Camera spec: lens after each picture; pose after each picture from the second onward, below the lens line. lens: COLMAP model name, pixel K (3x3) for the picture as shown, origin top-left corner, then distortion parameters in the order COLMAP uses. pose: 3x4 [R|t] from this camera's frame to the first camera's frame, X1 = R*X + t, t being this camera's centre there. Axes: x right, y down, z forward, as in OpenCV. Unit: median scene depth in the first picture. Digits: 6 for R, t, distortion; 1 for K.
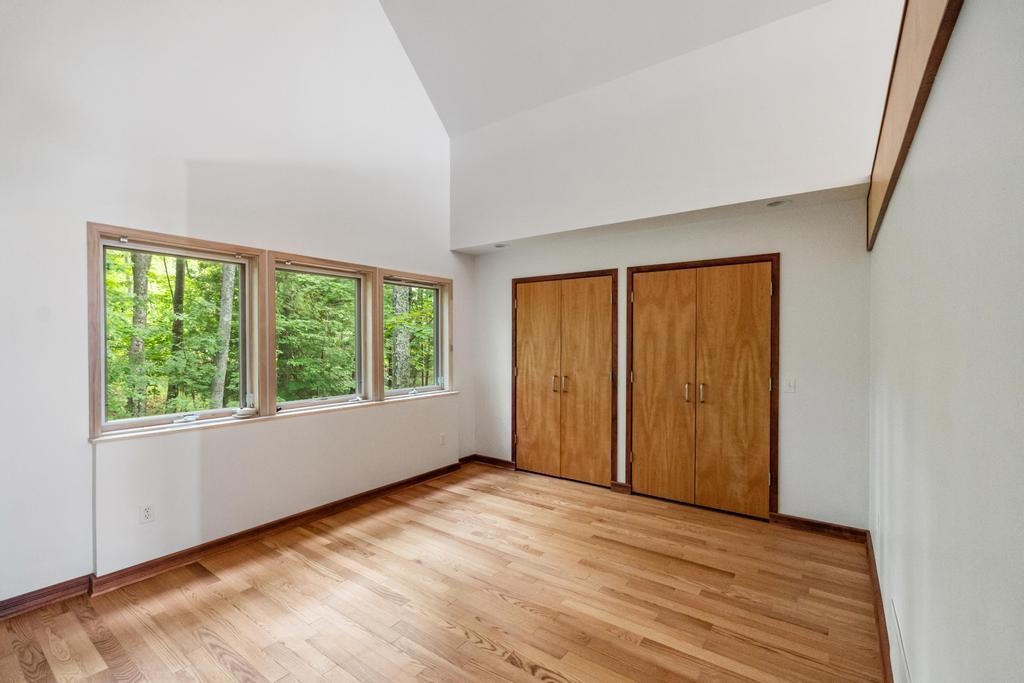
lens RADIAL K [[458.0, 0, 516.5], [0, 458.0, 343.8], [0, 0, 1]] dist [-0.003123, 0.000207]
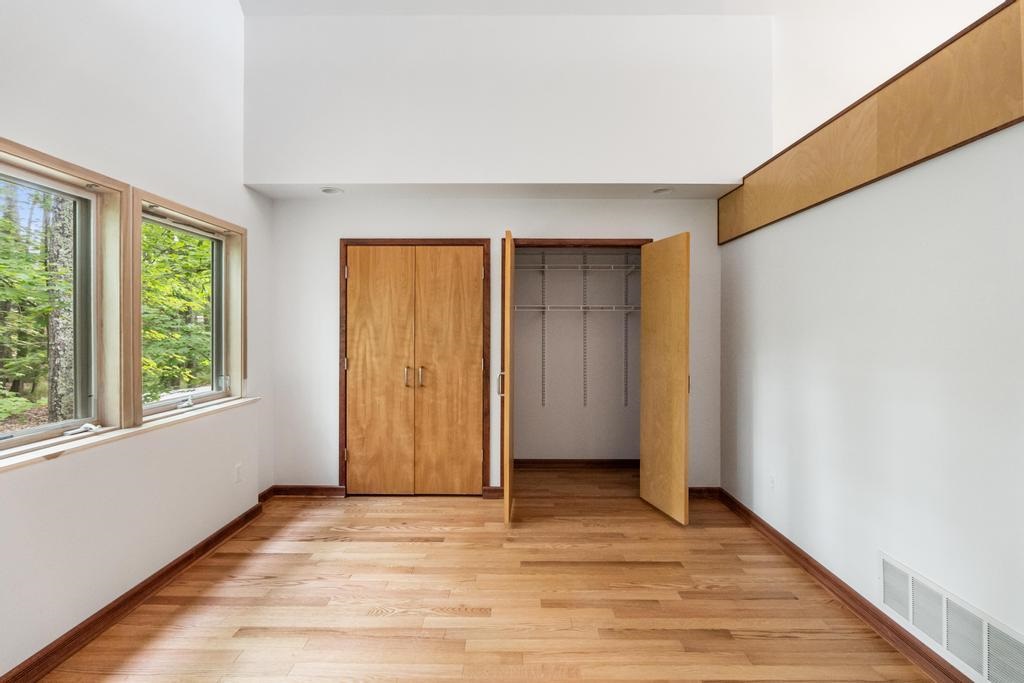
lens RADIAL K [[458.0, 0, 530.2], [0, 458.0, 326.2], [0, 0, 1]] dist [-0.003123, 0.000207]
pose [[0.810788, 0.004943, 0.585319, -0.224254], [0.001920, 0.999936, -0.011105, 0.010300], [-0.585337, 0.010128, 0.810727, 0.258134]]
